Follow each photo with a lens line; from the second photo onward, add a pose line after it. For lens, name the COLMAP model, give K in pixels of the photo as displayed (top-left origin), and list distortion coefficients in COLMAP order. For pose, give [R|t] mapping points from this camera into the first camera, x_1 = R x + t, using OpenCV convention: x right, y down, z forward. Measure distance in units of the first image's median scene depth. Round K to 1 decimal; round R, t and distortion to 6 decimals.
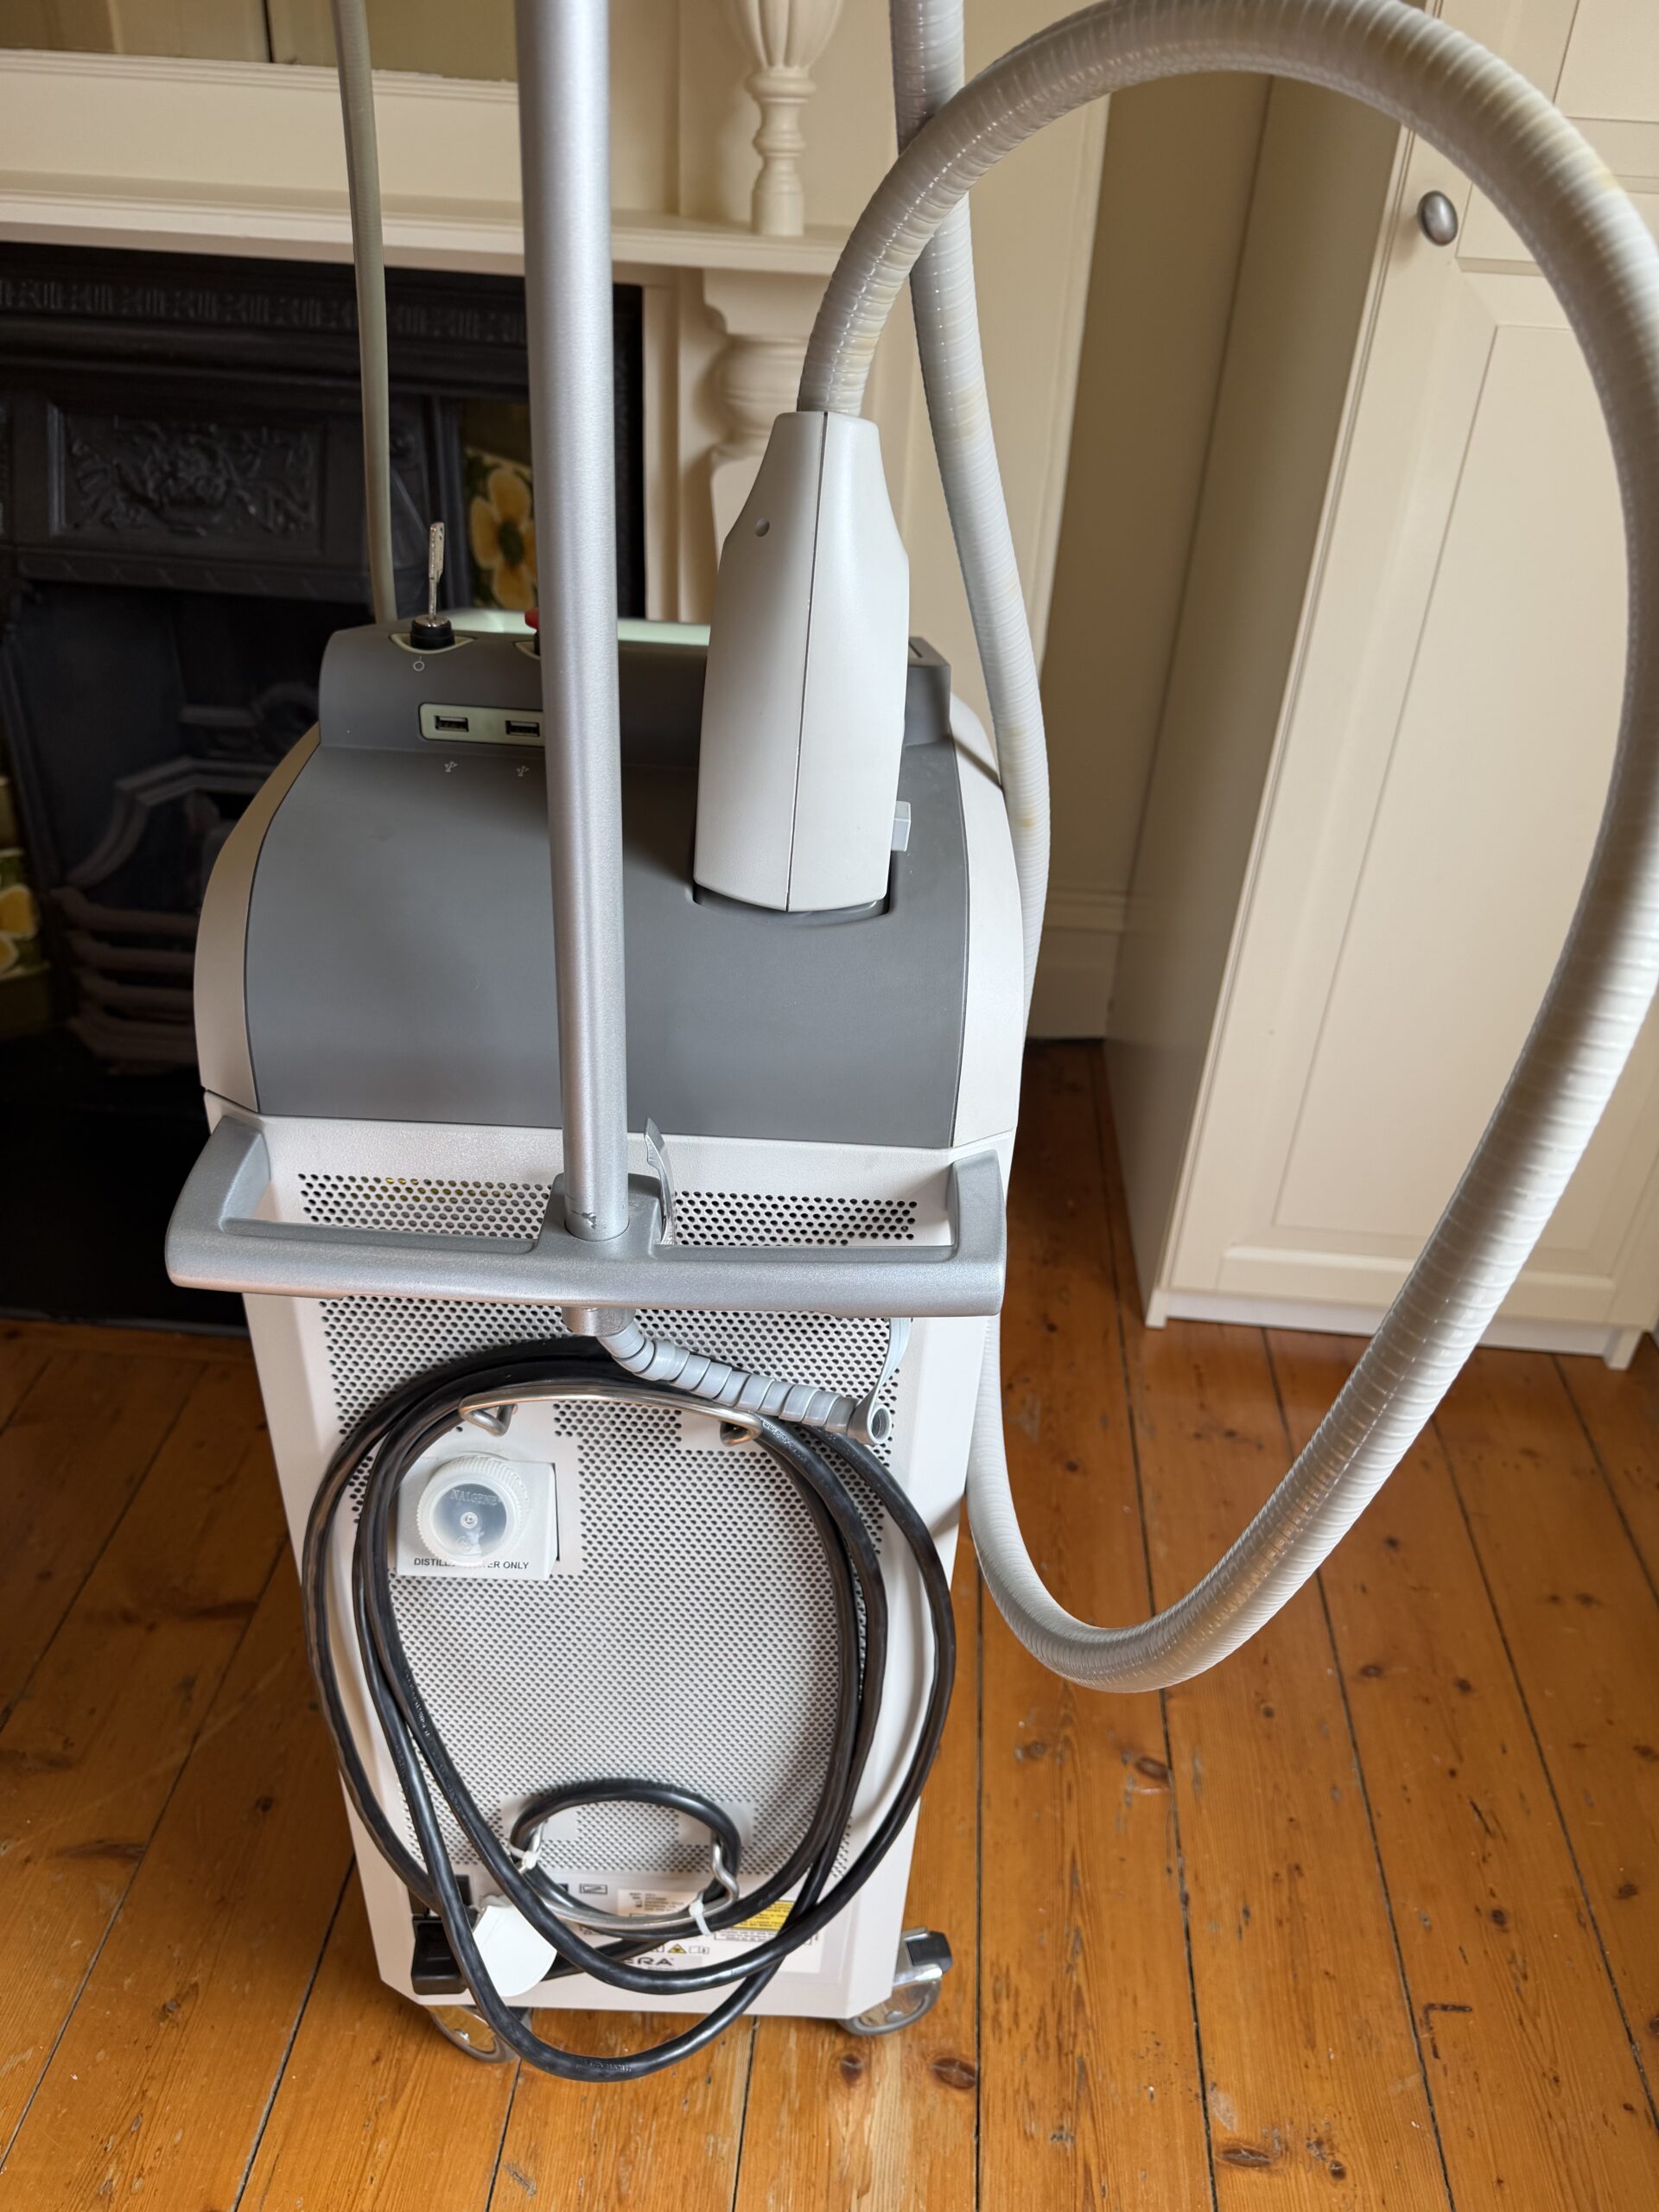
lens RADIAL K [[1583.4, 0, 819.9], [0, 1583.4, 1104.0], [0, 0, 1]] dist [-0.002723, -0.013954]
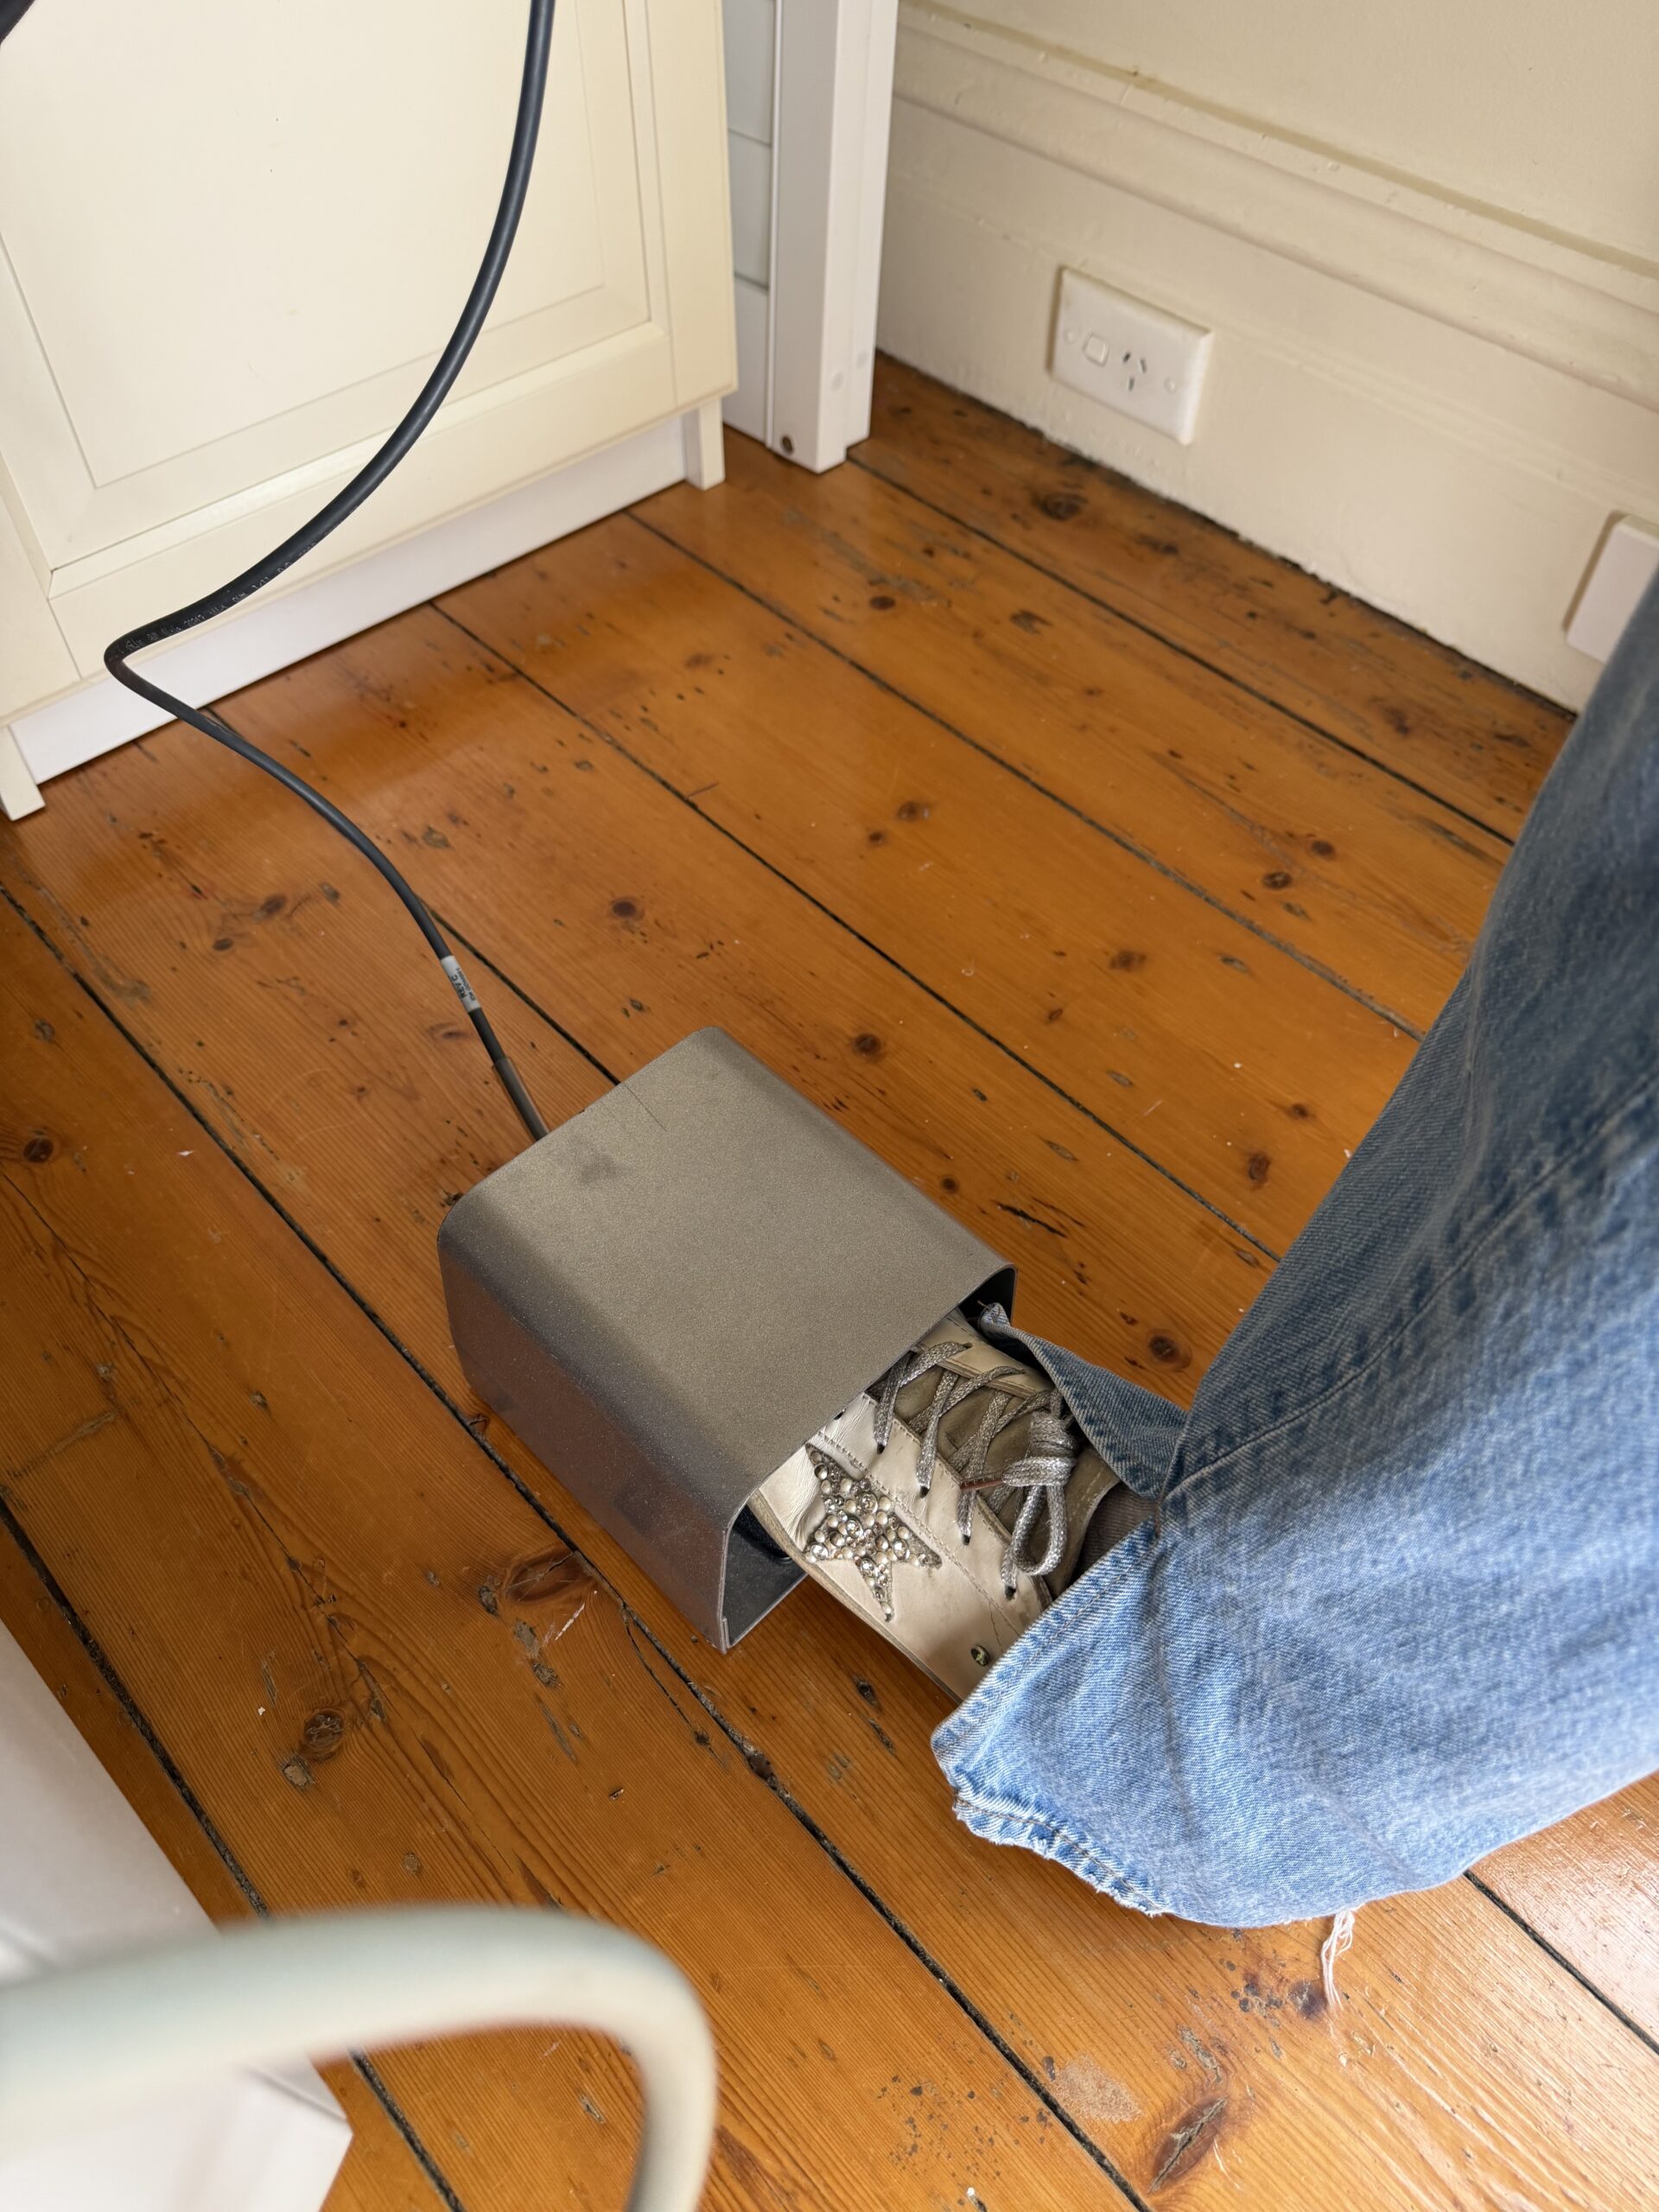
lens RADIAL K [[1583.4, 0, 820.3], [0, 1583.4, 1110.6], [0, 0, 1]] dist [-0.002723, -0.013954]
pose [[0.672706, -0.605894, 0.424687, 0.124817], [0.429558, 0.787146, 0.442585, 0.113303], [-0.602450, -0.115302, 0.789784, 0.496197]]
